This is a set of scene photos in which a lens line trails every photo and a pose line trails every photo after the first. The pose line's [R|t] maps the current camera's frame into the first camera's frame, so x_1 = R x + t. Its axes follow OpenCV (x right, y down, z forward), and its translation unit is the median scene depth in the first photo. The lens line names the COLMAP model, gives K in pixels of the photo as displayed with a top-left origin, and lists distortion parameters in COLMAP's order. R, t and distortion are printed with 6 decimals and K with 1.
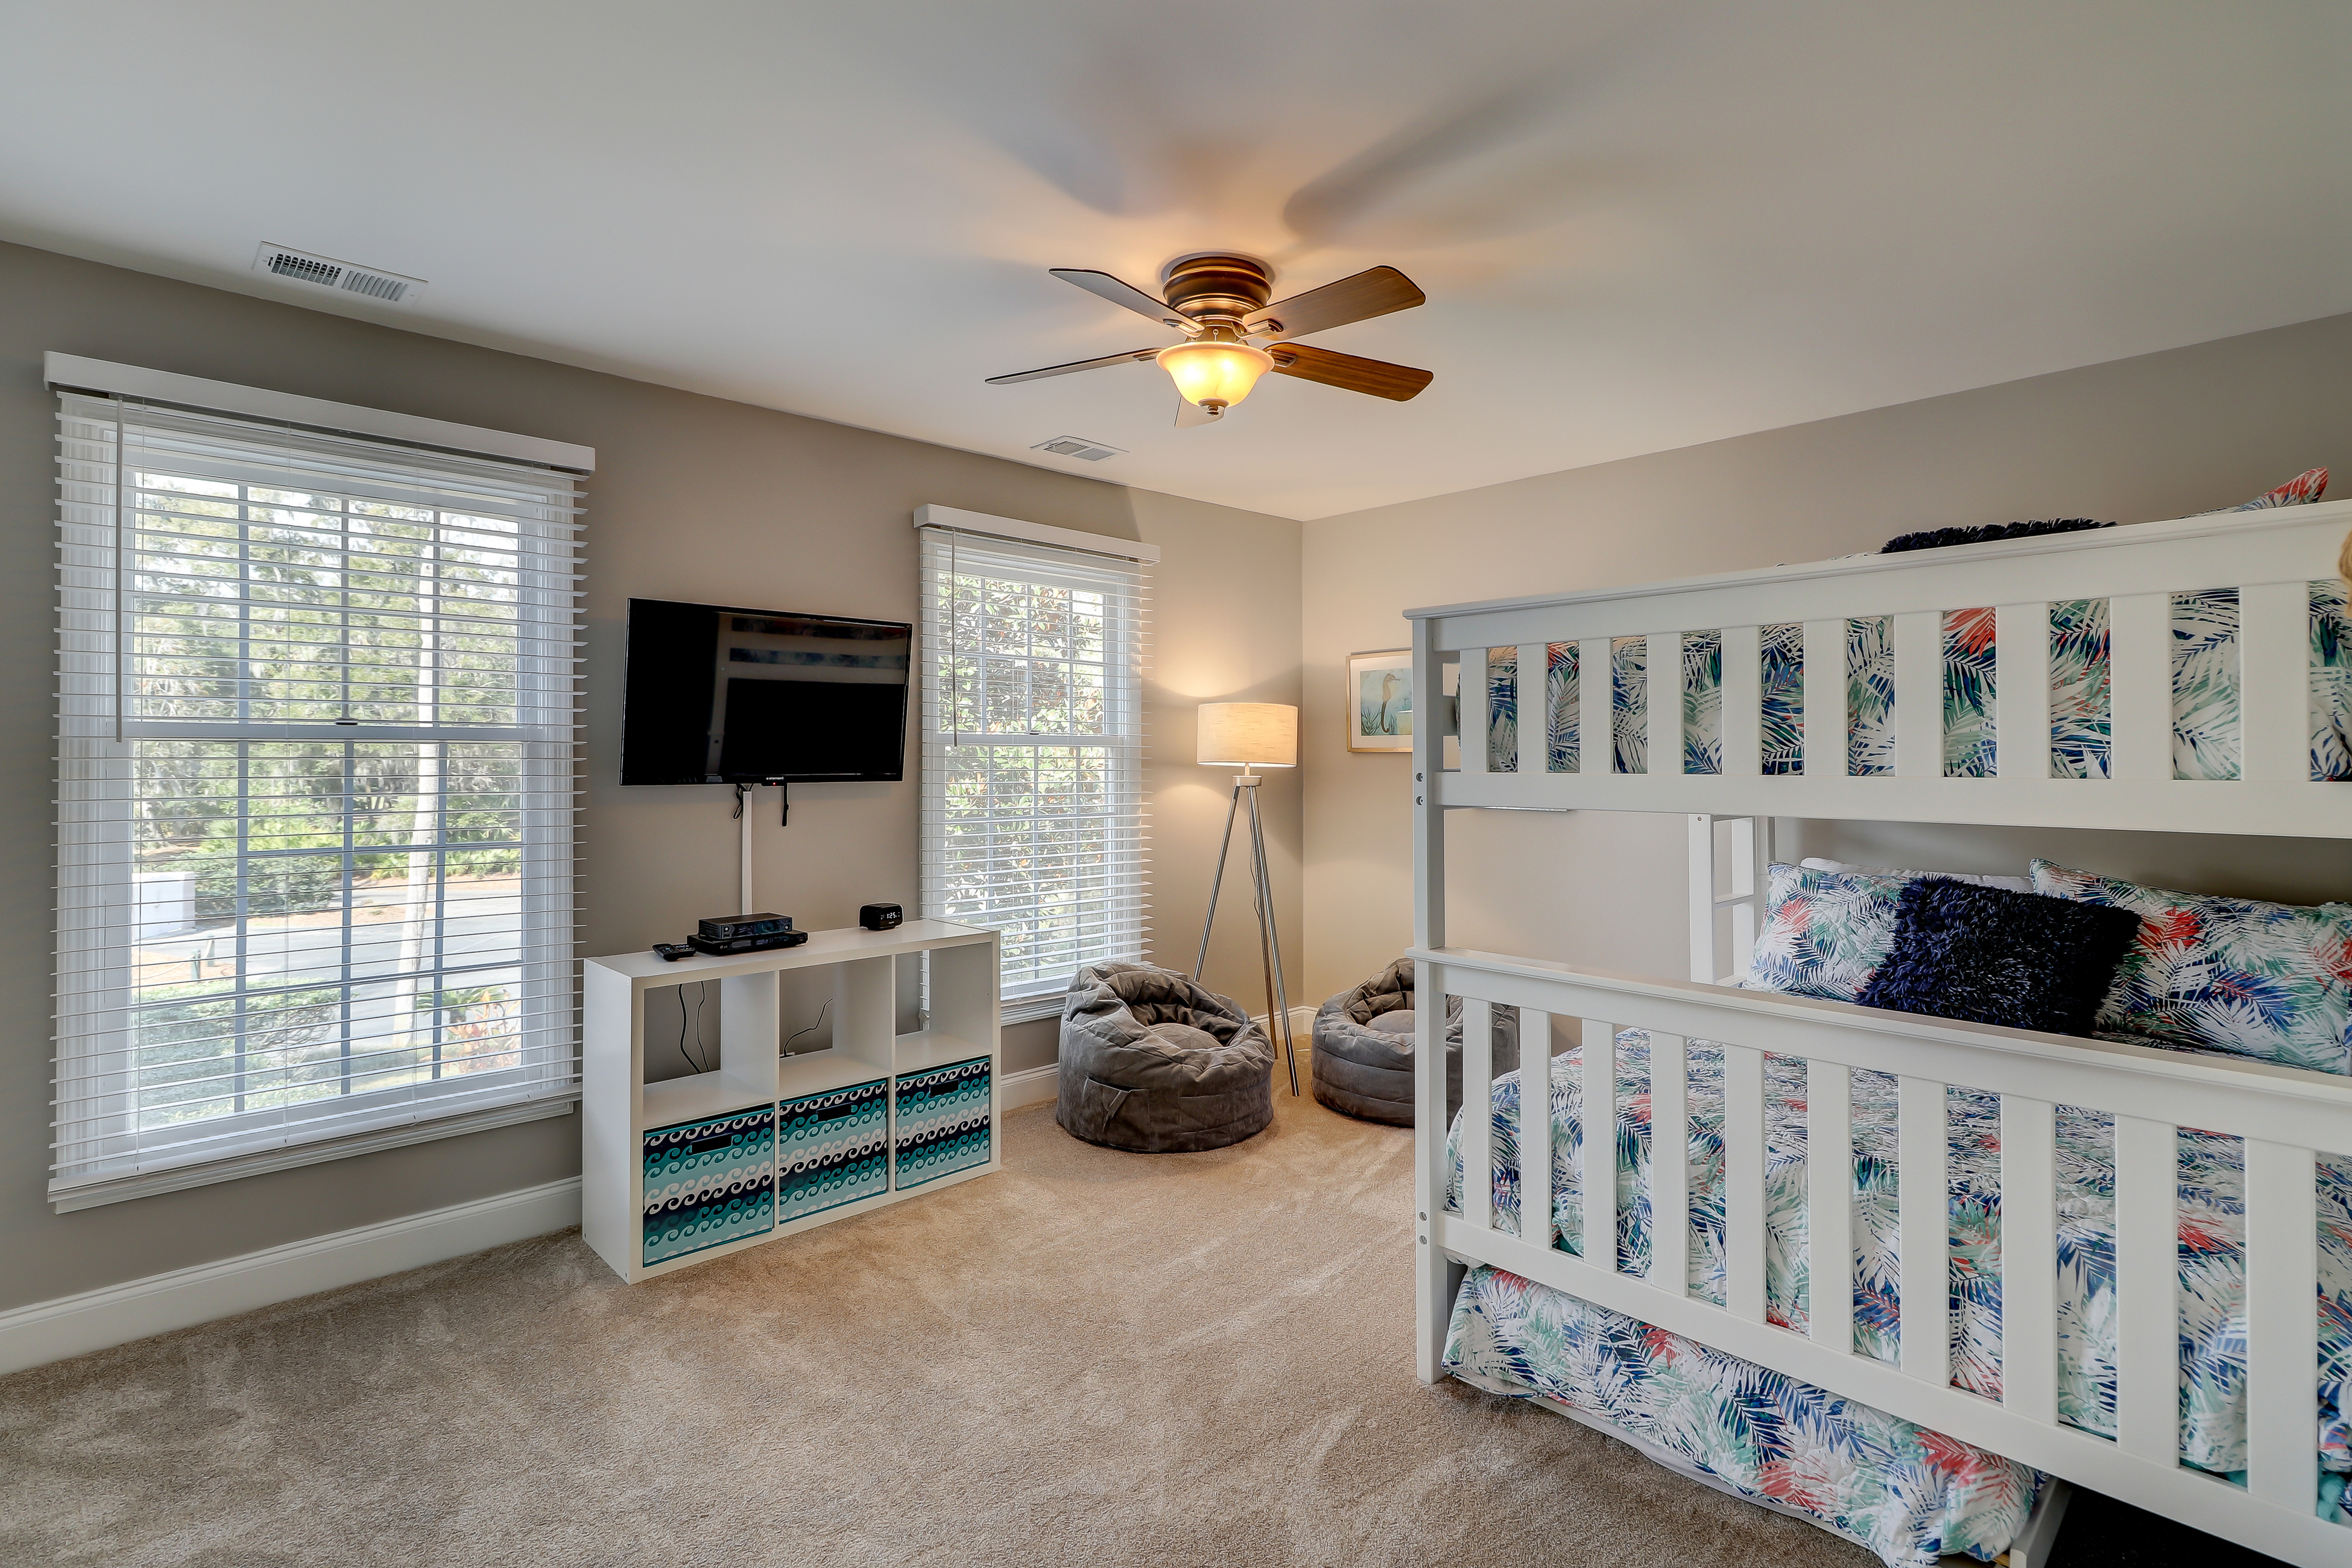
lens RADIAL K [[1131.7, 0, 1208.6], [0, 1131.7, 752.7], [0, 0, 1]] dist [-0.000164, 0.001200]
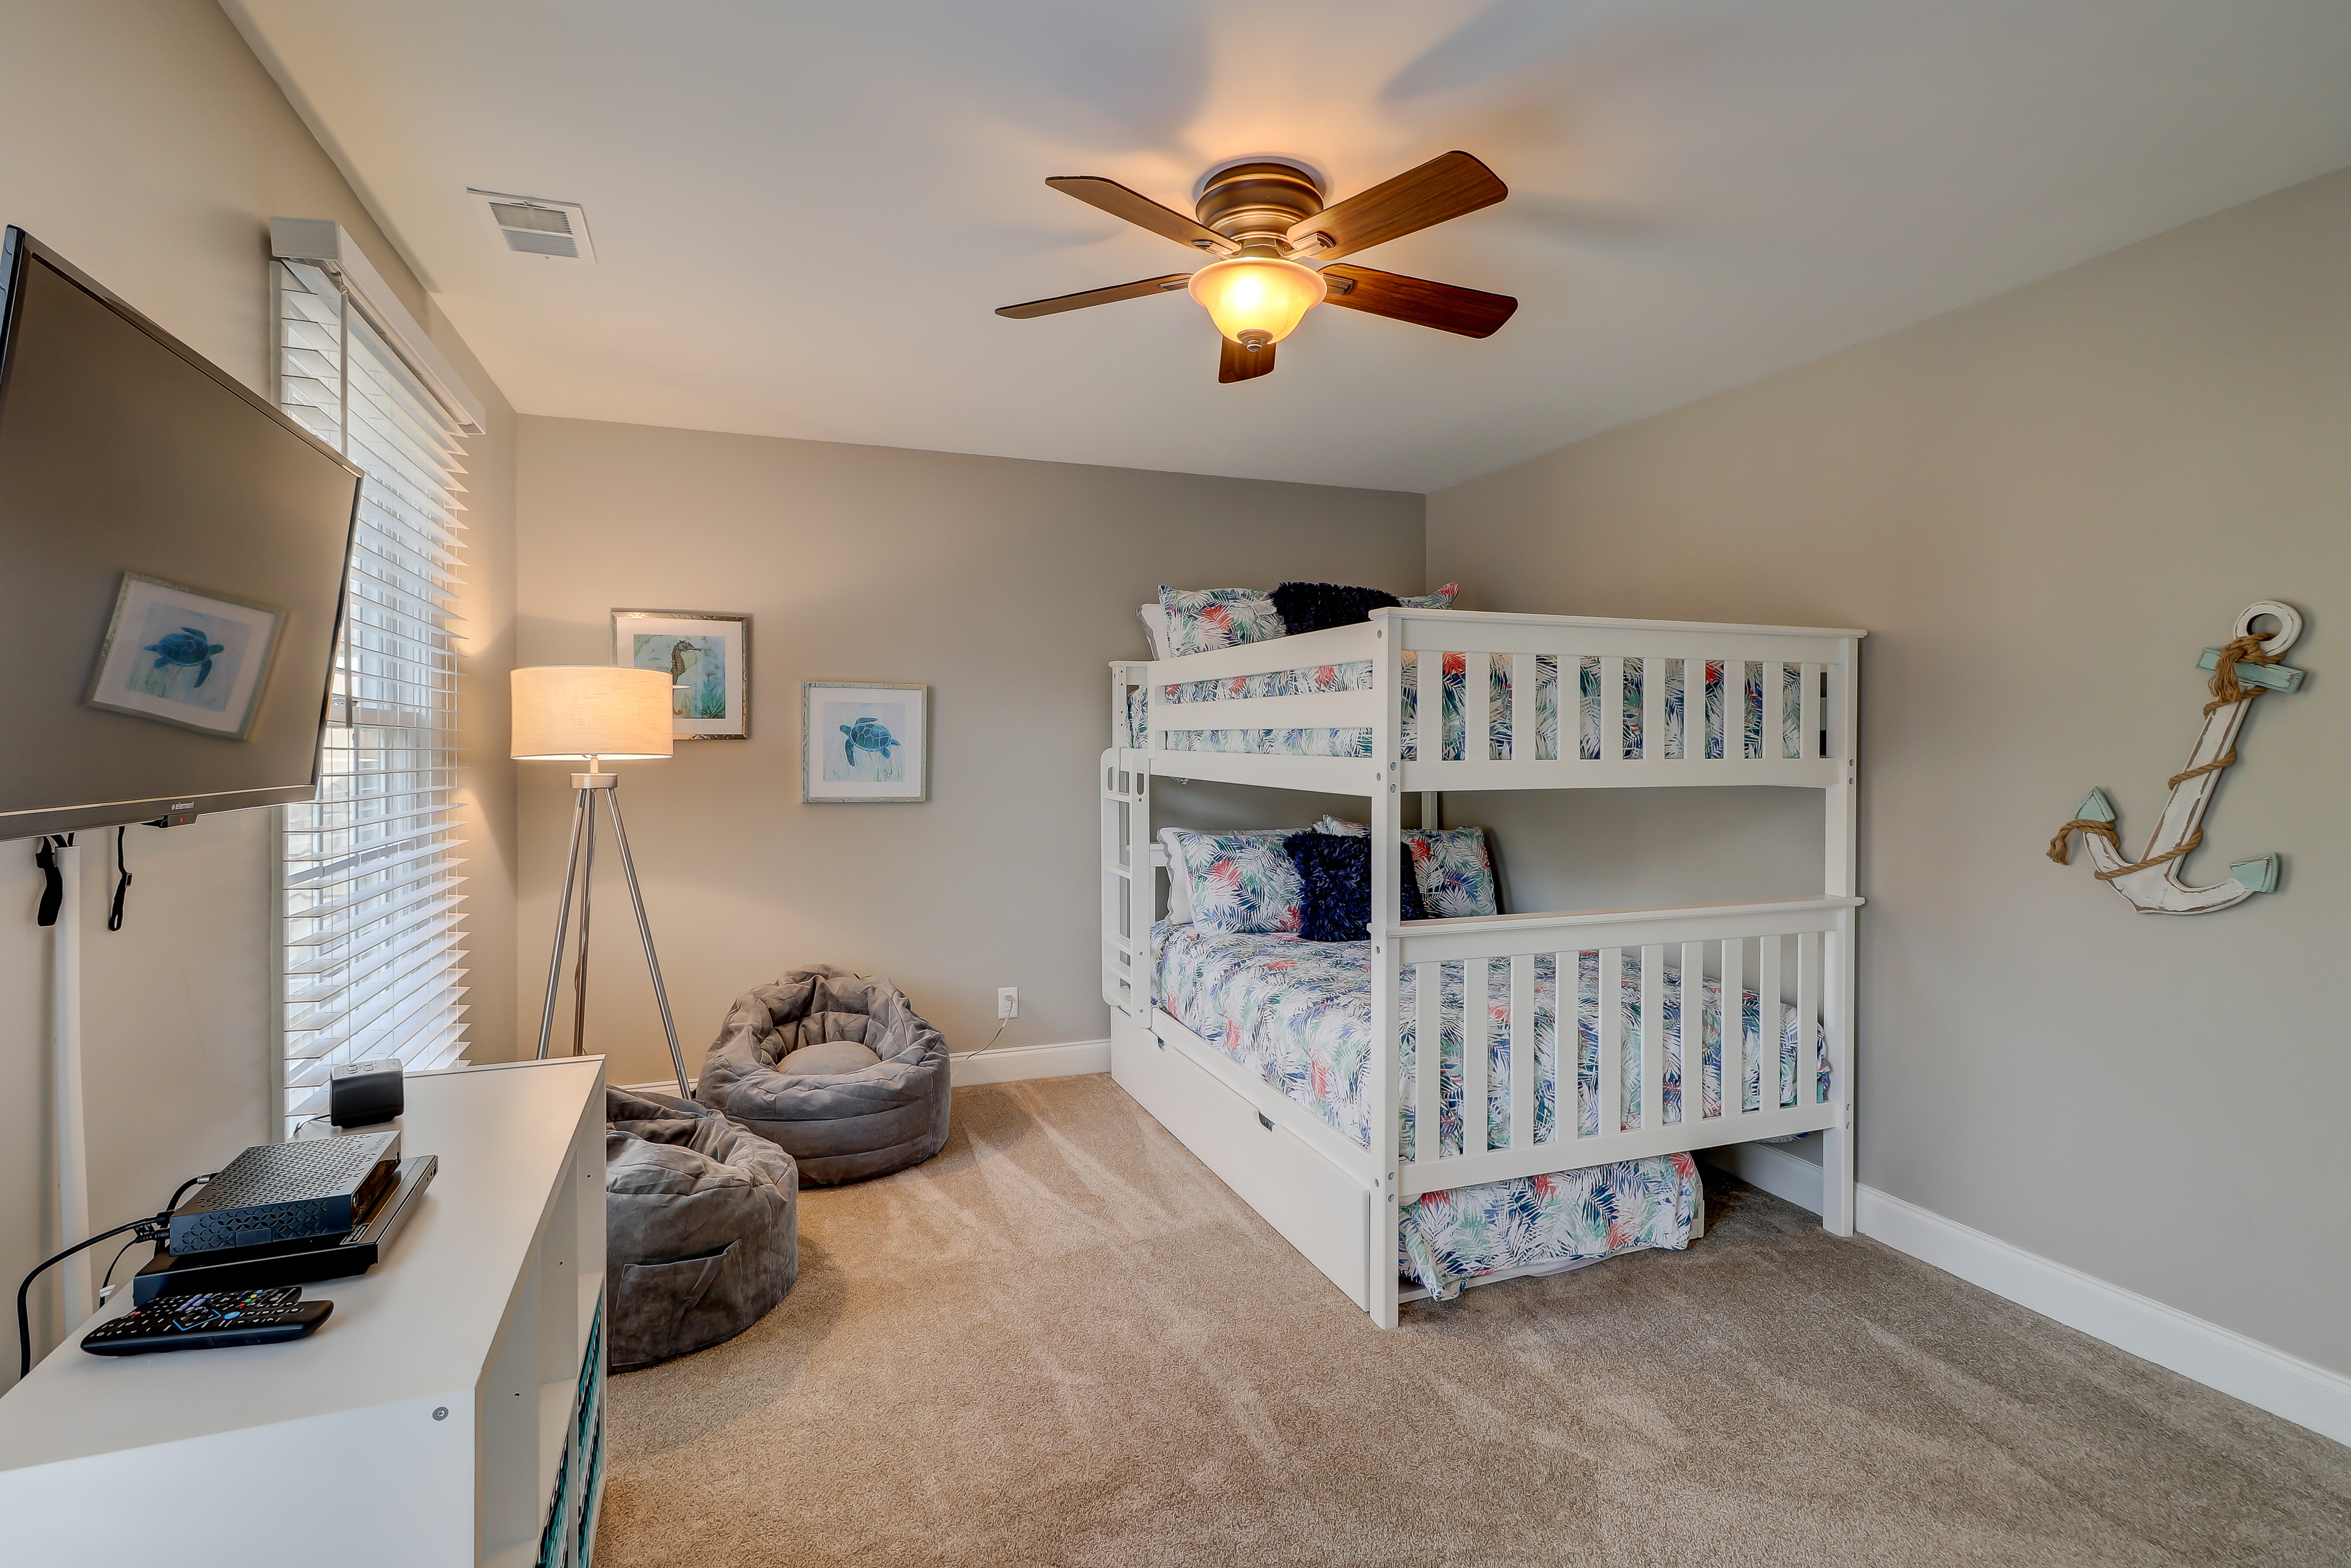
lens RADIAL K [[1127.5, 0, 1089.3], [0, 1127.5, 746.6], [0, 0, 1]] dist [-0.001671, 0.001750]
pose [[0.407520, -0.000016, 0.913196, -0.937872], [-0.002017, 0.999998, 0.000918, 0.004574], [-0.913194, -0.002217, 0.407519, 0.864107]]
